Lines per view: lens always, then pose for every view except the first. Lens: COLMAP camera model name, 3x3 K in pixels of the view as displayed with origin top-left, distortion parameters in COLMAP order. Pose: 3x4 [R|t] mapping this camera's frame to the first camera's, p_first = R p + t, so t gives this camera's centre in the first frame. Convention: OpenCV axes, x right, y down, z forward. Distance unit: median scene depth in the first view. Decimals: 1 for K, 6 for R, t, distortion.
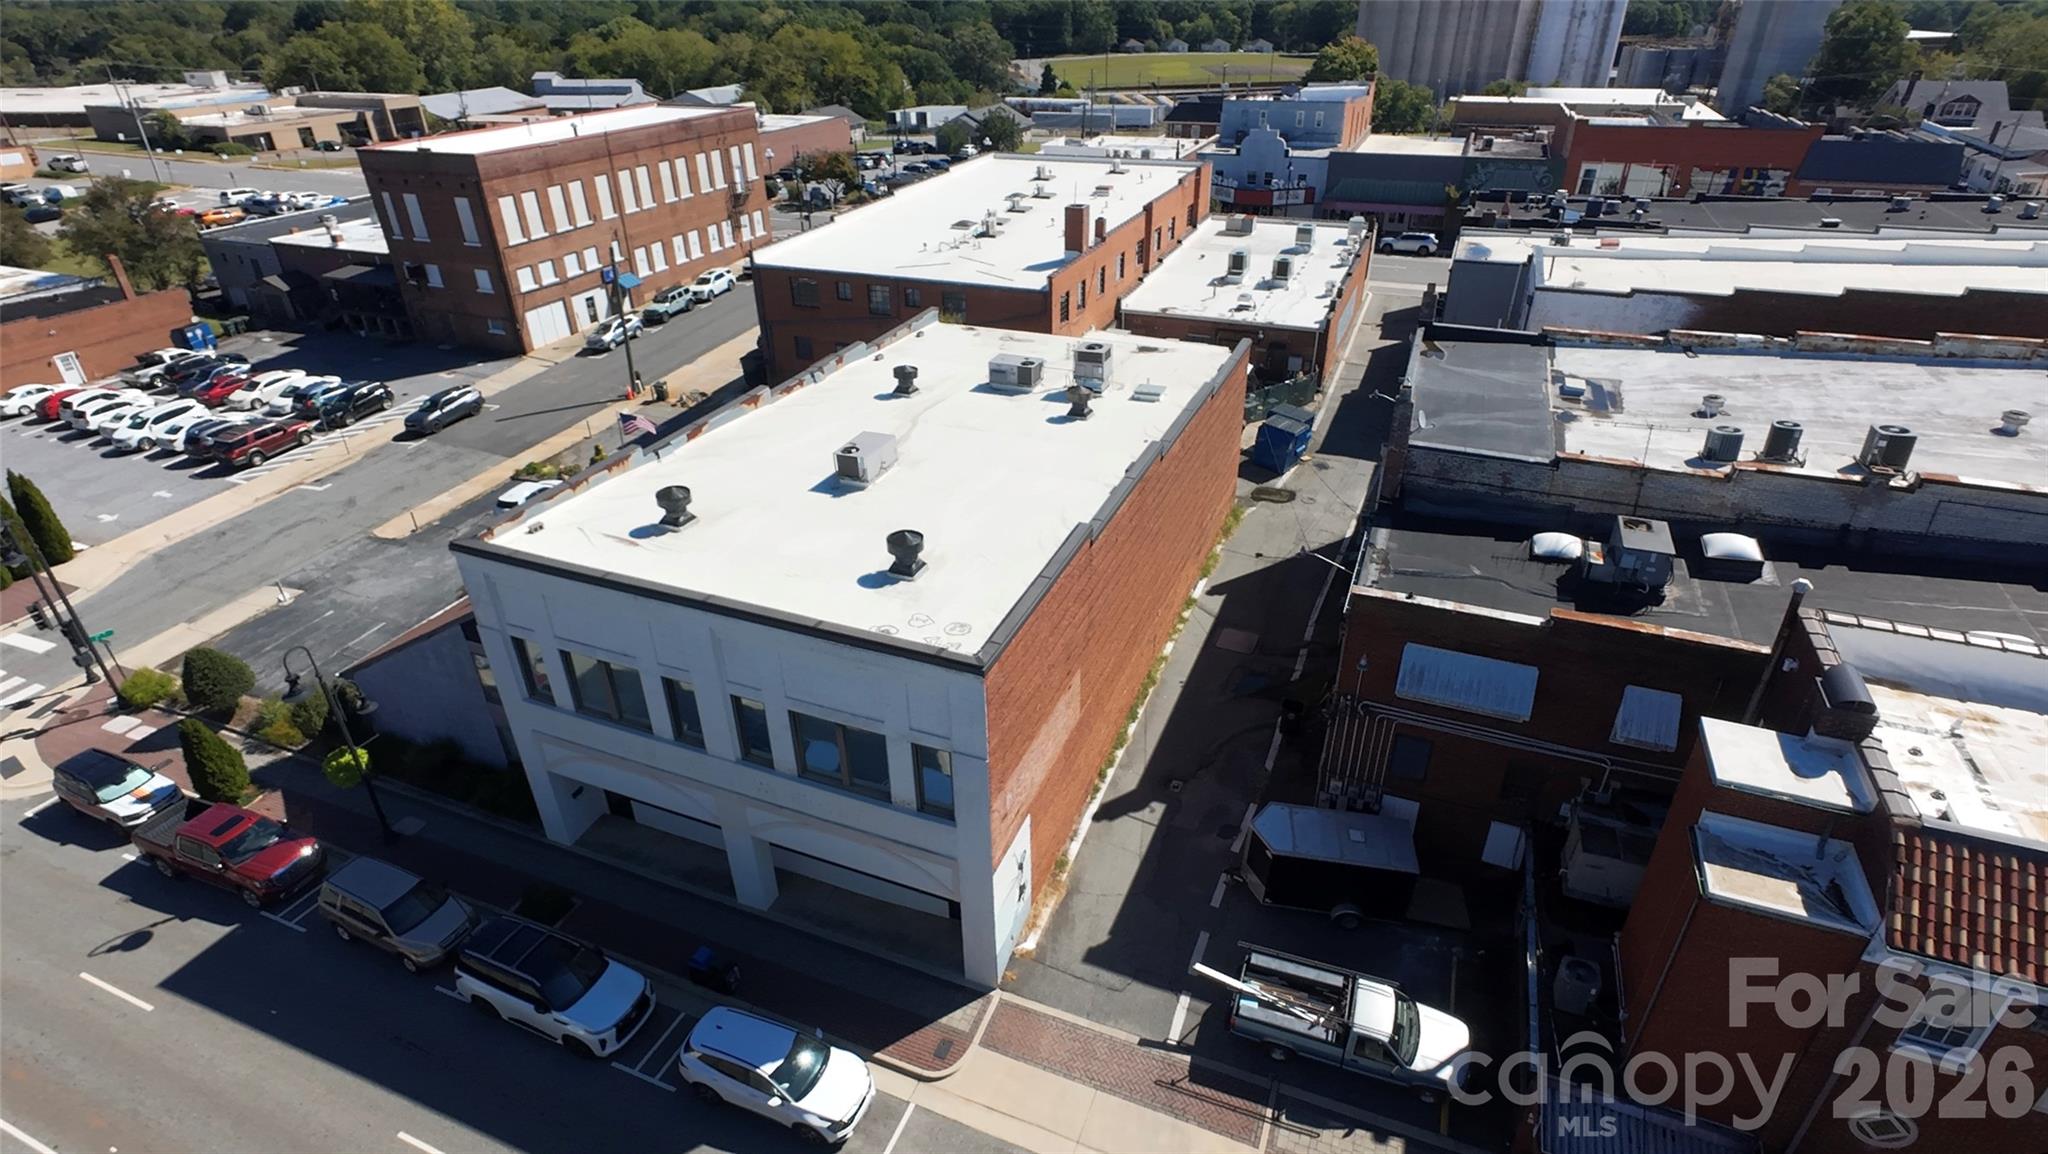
lens RADIAL K [[1057.1, 0, 1024.0], [0, 1057.1, 577.0], [0, 0, 1]] dist [-0.001132, -0.000721]
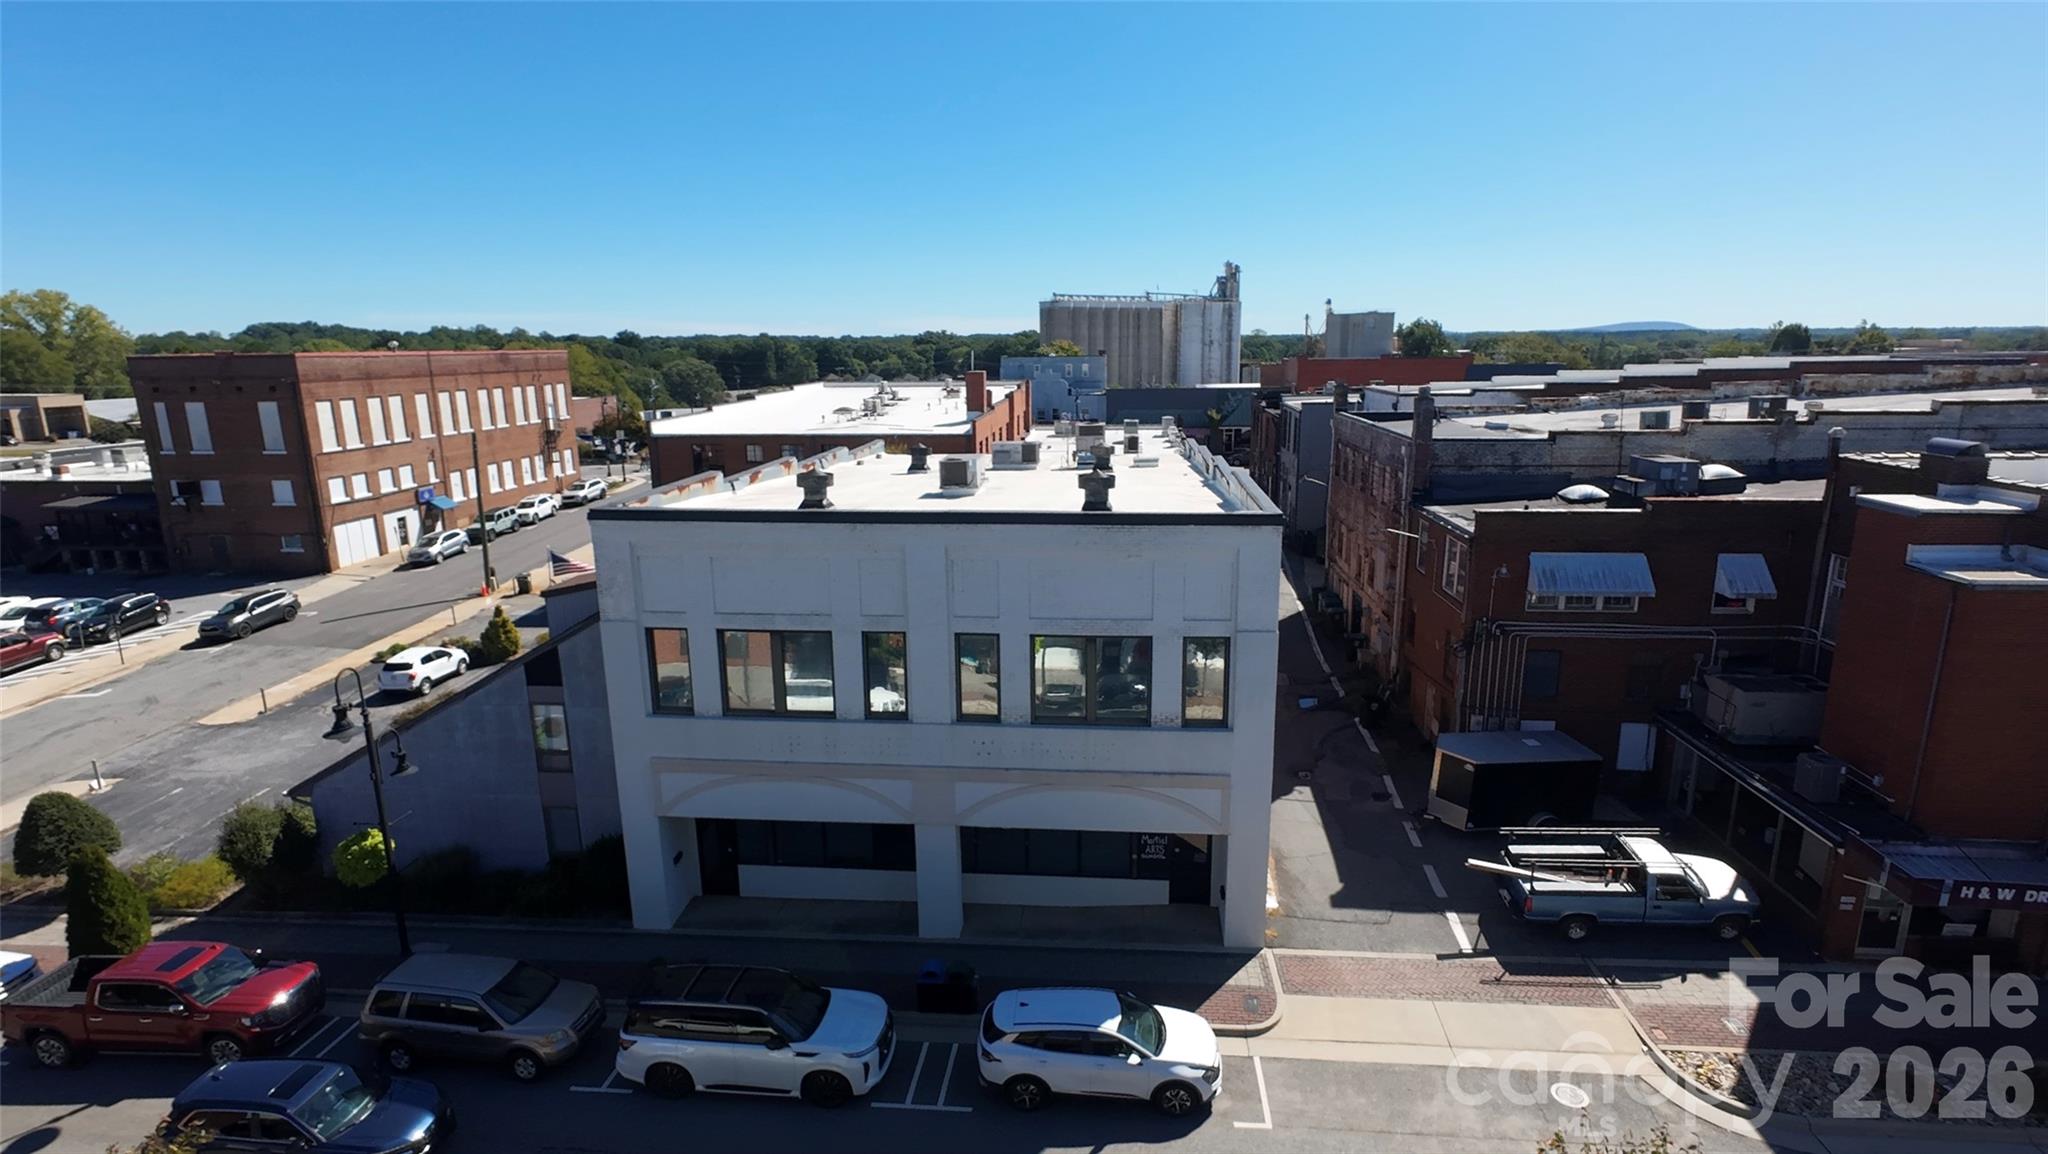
lens RADIAL K [[1045.2, 0, 1024.0], [0, 1045.2, 577.0], [0, 0, 1]] dist [-0.000452, 0.002032]
pose [[0.952830, -0.060938, 0.297324, -0.185280], [0.148212, 0.948309, -0.280611, 0.124105], [-0.264856, 0.311442, 0.912609, 0.059262]]
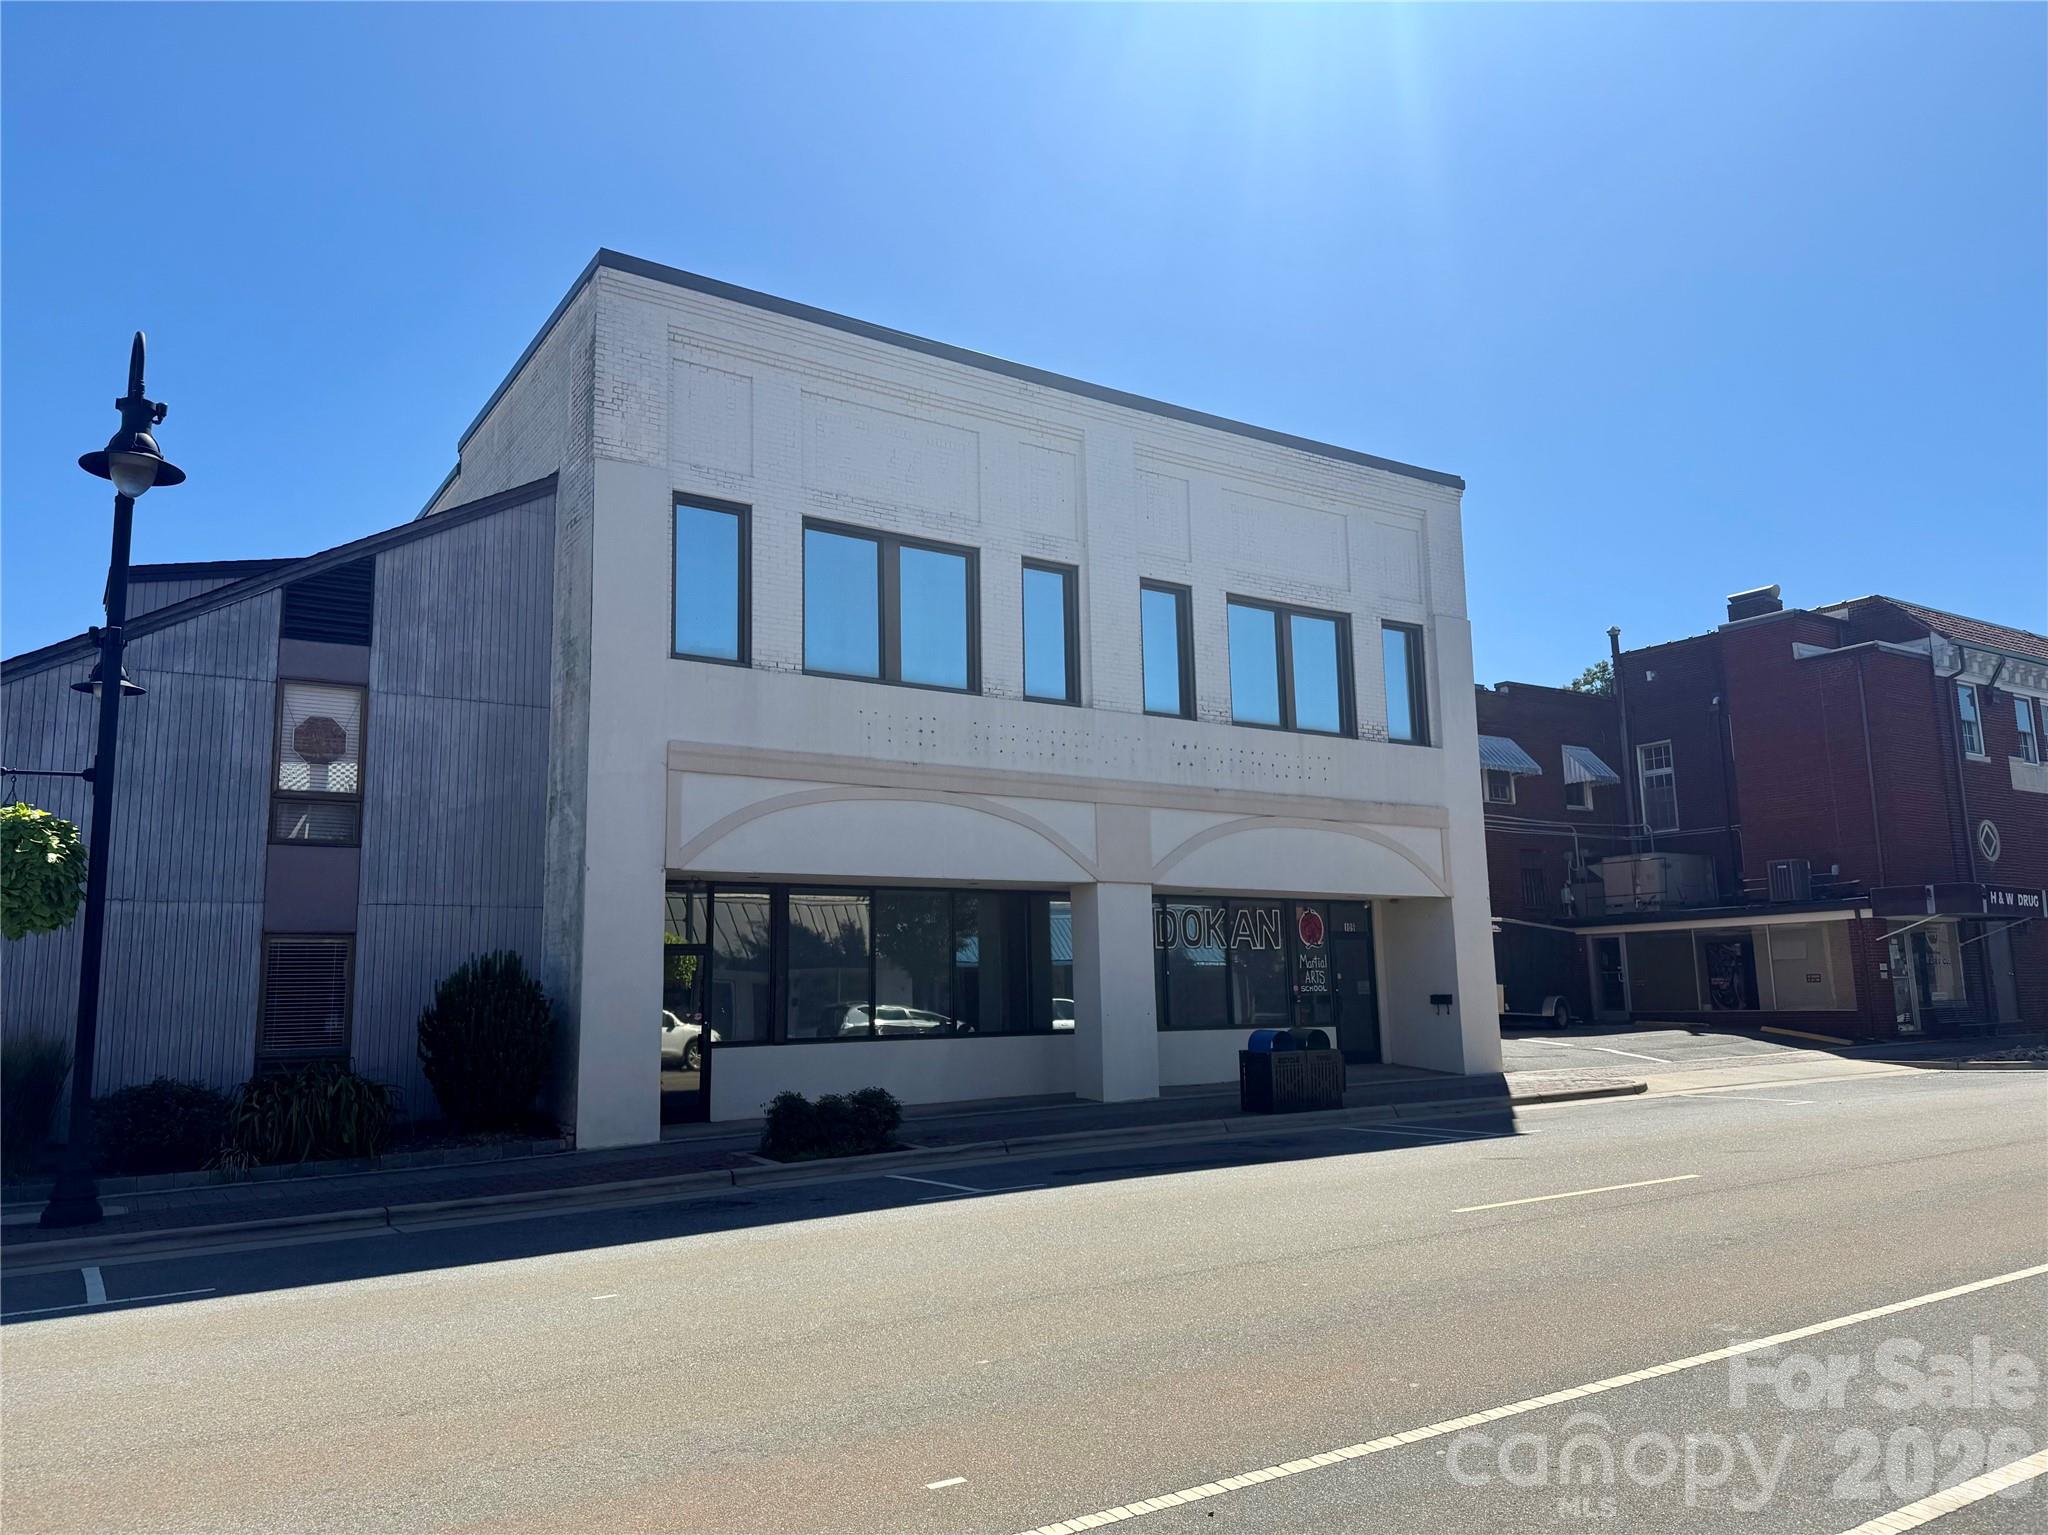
lens RADIAL K [[1454.3, 0, 1024.0], [0, 1454.3, 767.5], [0, 0, 1]] dist [0.176111, -0.281834]
pose [[0.554897, 0.139582, 0.820126, -0.375417], [0.434982, 0.791652, -0.429044, 0.200696], [-0.709140, 0.594815, 0.378570, 0.302826]]
